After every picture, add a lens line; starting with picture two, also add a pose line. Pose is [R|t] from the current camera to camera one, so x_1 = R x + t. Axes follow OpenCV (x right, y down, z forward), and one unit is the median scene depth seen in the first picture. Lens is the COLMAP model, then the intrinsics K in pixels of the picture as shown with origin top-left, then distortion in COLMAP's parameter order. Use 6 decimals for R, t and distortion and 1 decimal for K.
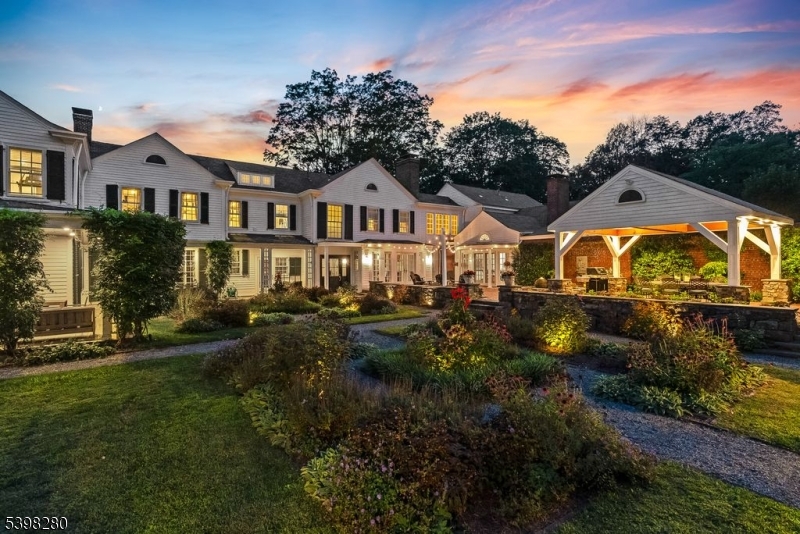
lens RADIAL K [[398.9, 0, 403.1], [0, 398.9, 262.5], [0, 0, 1]] dist [-0.011145, 0.000043]
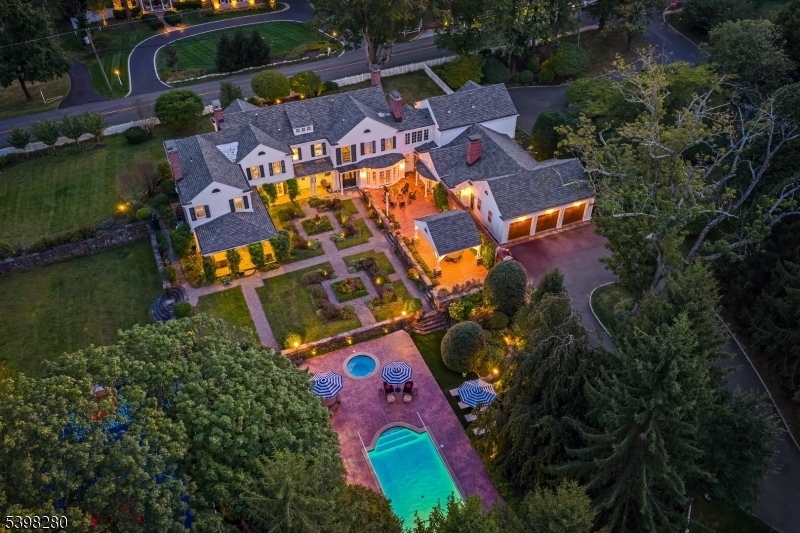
lens RADIAL K [[669.3, 0, 399.6], [0, 669.3, 268.3], [0, 0, 1]] dist [0.002199, -0.019523]
pose [[0.971683, 0.155674, -0.177757, 0.713612], [-0.001650, 0.756743, 0.653711, -1.755569], [0.236282, -0.634906, 0.735571, -1.578867]]
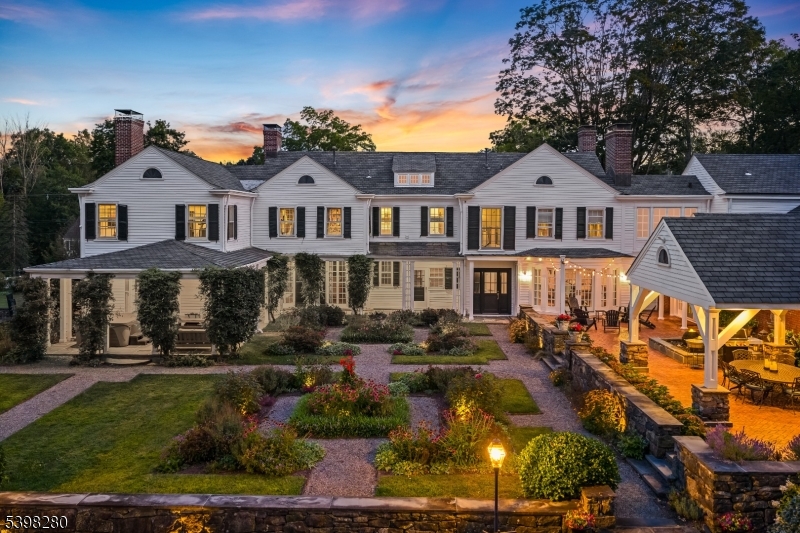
lens RADIAL K [[669.3, 0, 395.1], [0, 669.3, 235.6], [0, 0, 1]] dist [0.002199, -0.019523]
pose [[0.791397, 0.031548, -0.610488, 0.525562], [-0.008827, 0.999153, 0.040190, -0.142989], [0.611238, -0.026418, 0.791005, -0.222666]]
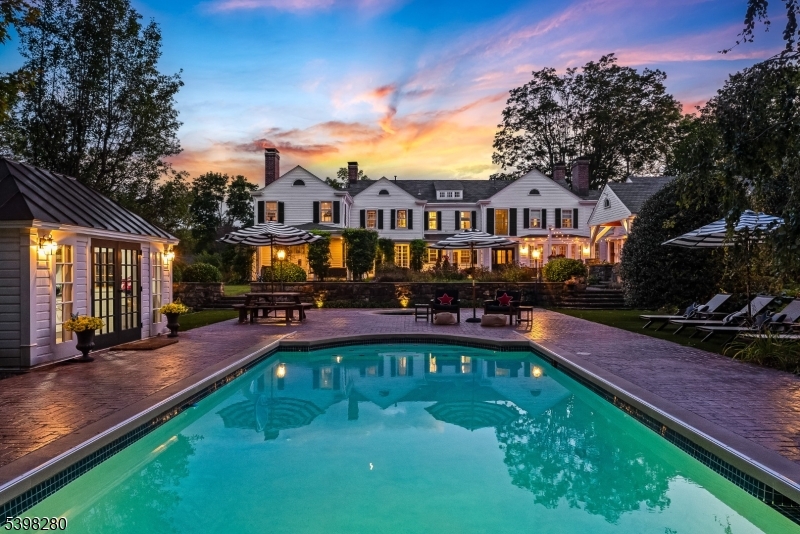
lens RADIAL K [[567.8, 0, 395.7], [0, 567.8, 270.8], [0, 0, 1]] dist [-0.018213, 0.010543]
pose [[0.798142, 0.003747, -0.602457, 0.680669], [-0.001426, 0.999990, 0.004331, 0.049131], [0.602467, -0.002597, 0.798139, -0.699432]]
